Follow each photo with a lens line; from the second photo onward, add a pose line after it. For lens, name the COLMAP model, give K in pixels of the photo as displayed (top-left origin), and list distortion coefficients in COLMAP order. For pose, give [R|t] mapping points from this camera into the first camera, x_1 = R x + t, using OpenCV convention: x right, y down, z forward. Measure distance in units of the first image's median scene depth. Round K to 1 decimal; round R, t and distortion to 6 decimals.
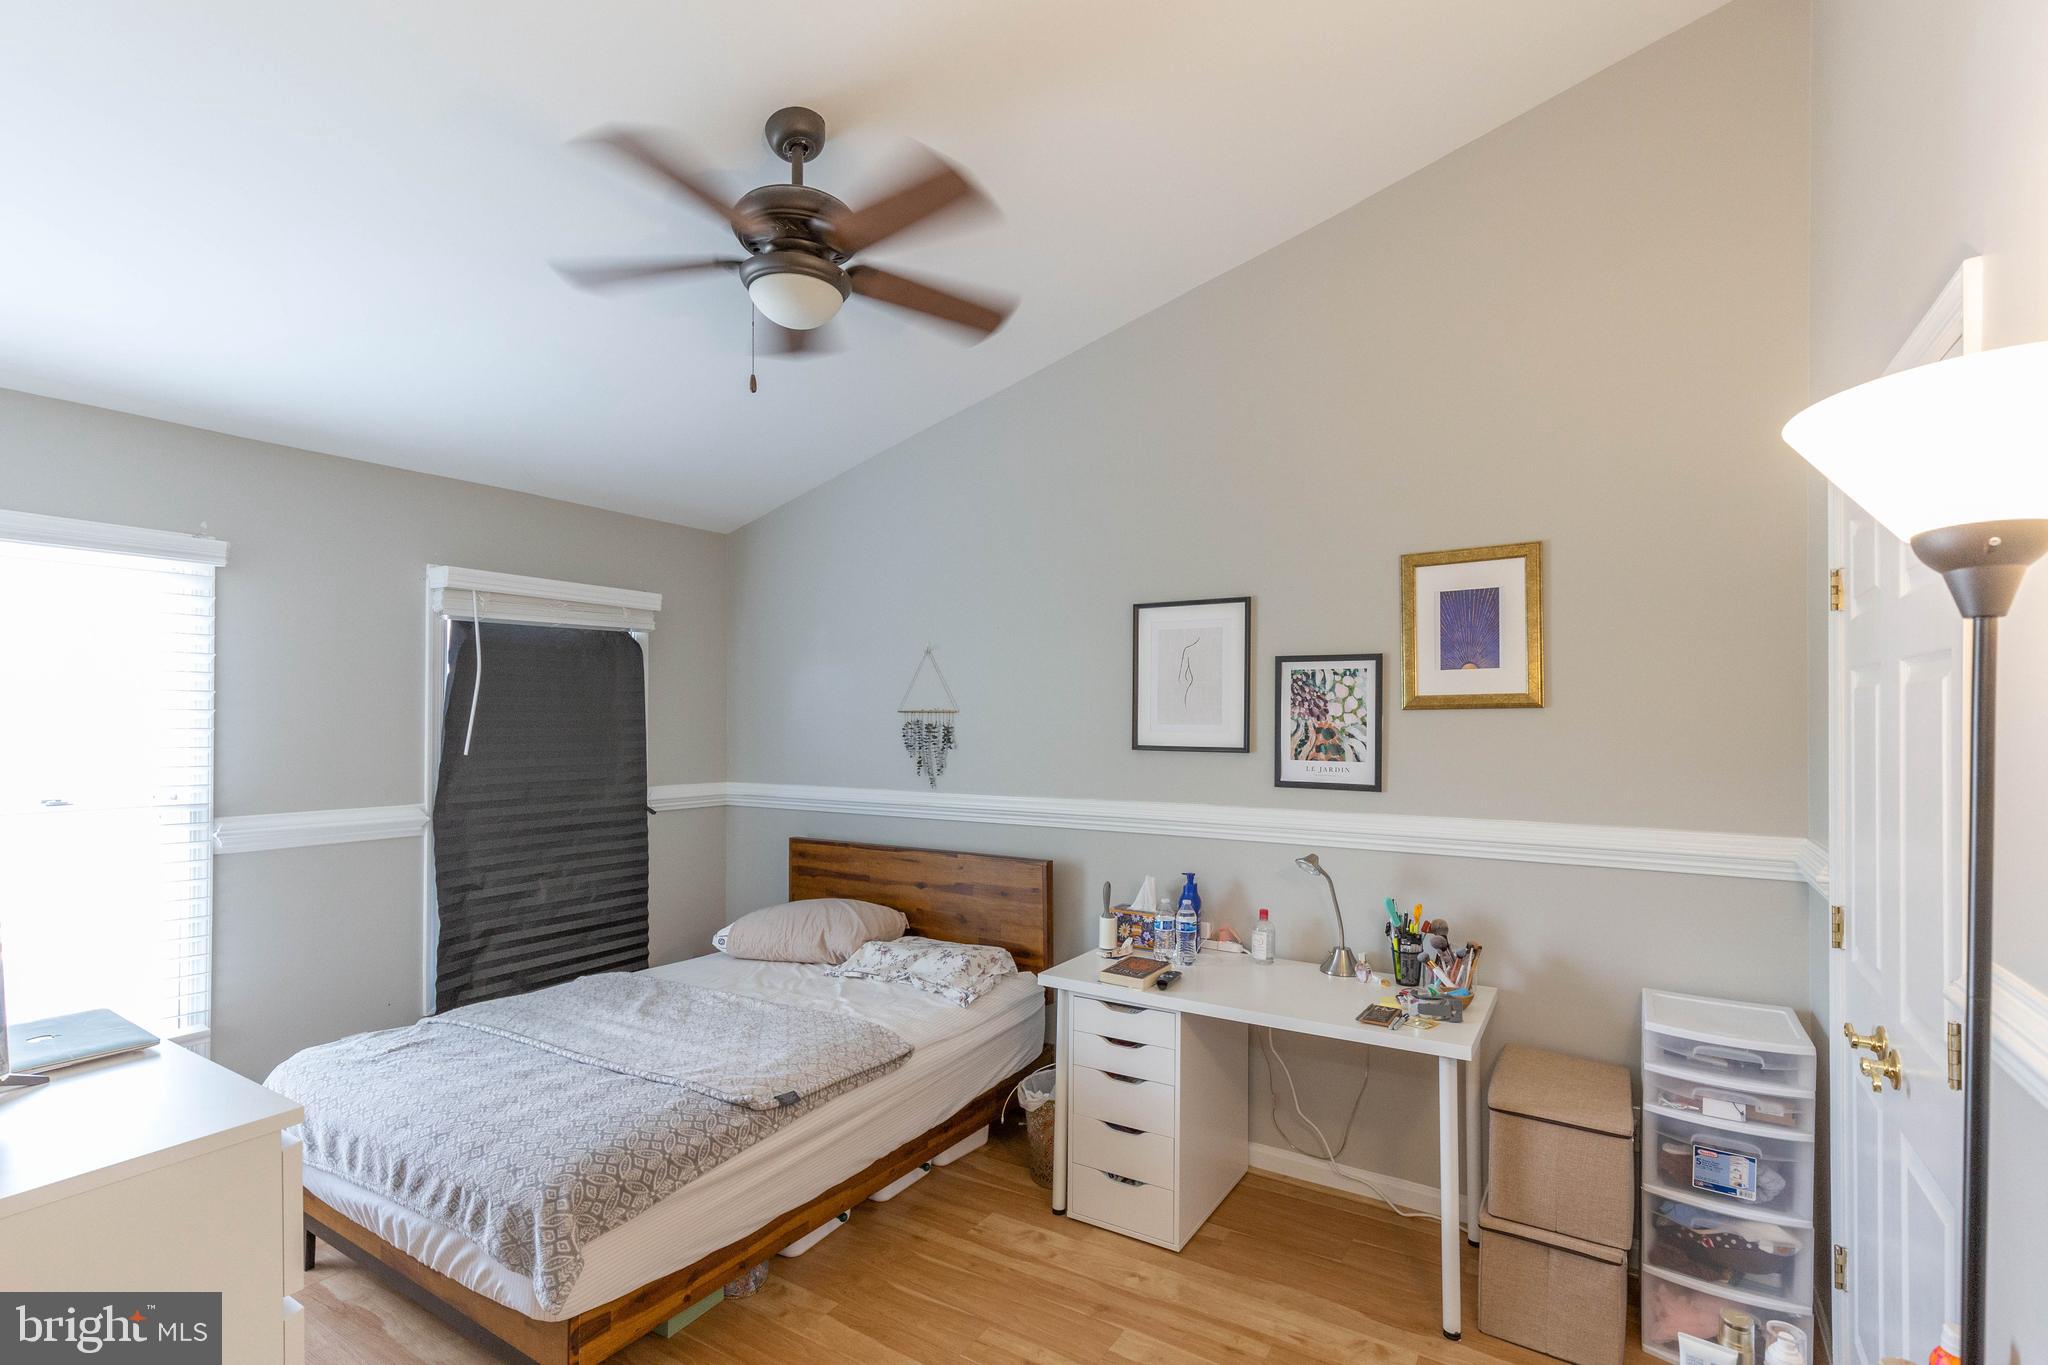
lens RADIAL K [[935.5, 0, 1022.2], [0, 935.5, 711.1], [0, 0, 1]] dist [0.001259, 0.008404]
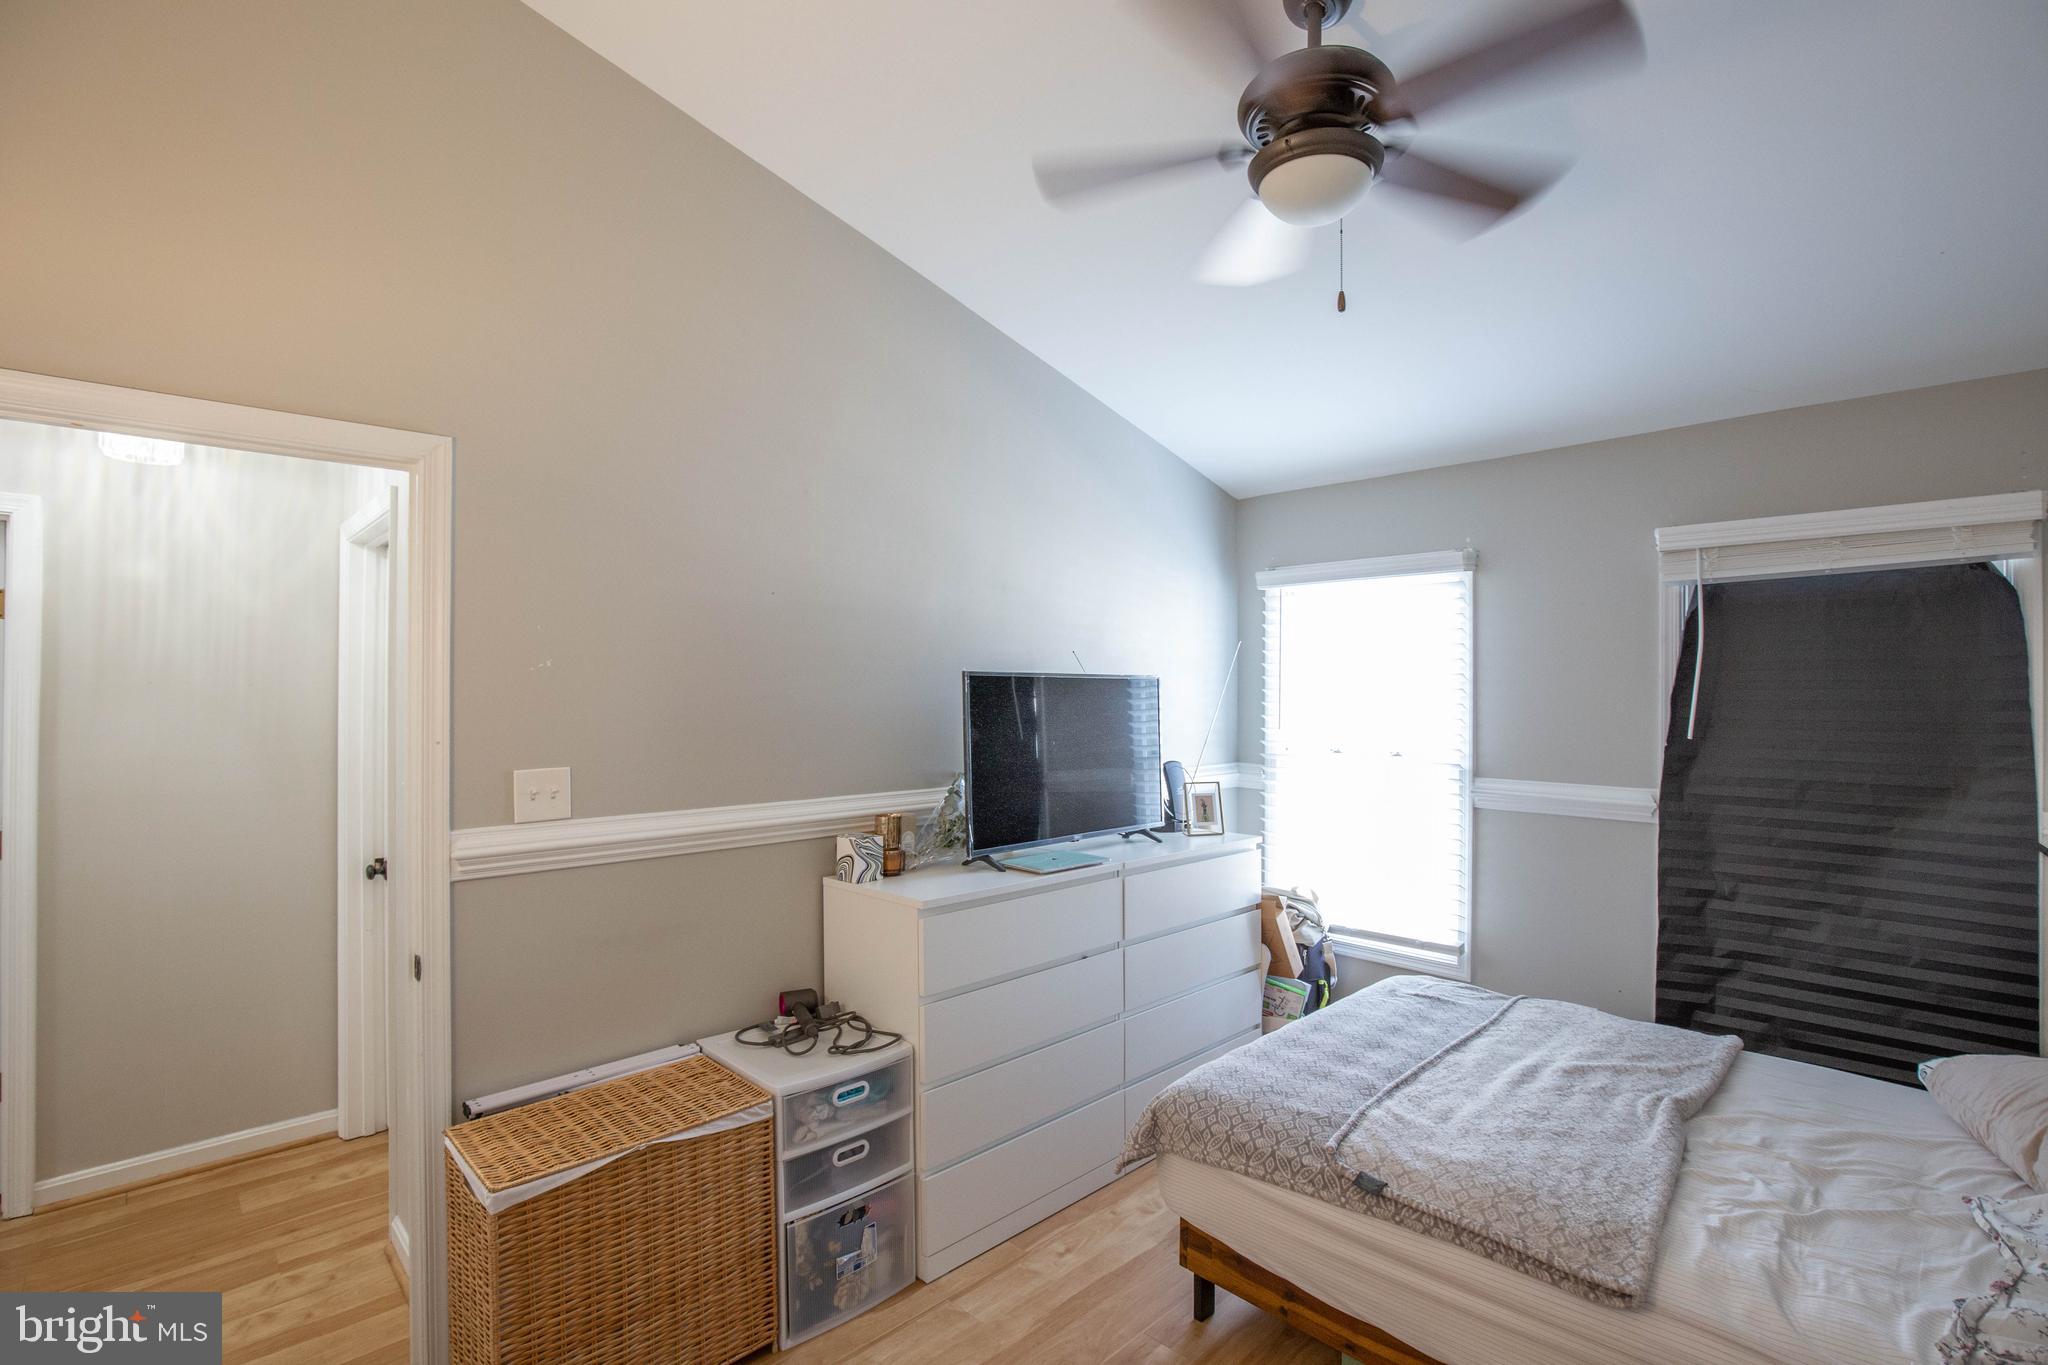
lens RADIAL K [[961.3, 0, 1051.5], [0, 961.3, 674.5], [0, 0, 1]] dist [-0.043403, 0.009520]
pose [[-0.220940, -0.017724, -0.975126, 0.383984], [0.006077, 0.999790, -0.019549, 0.000359], [0.975269, -0.010245, -0.220786, 0.597503]]
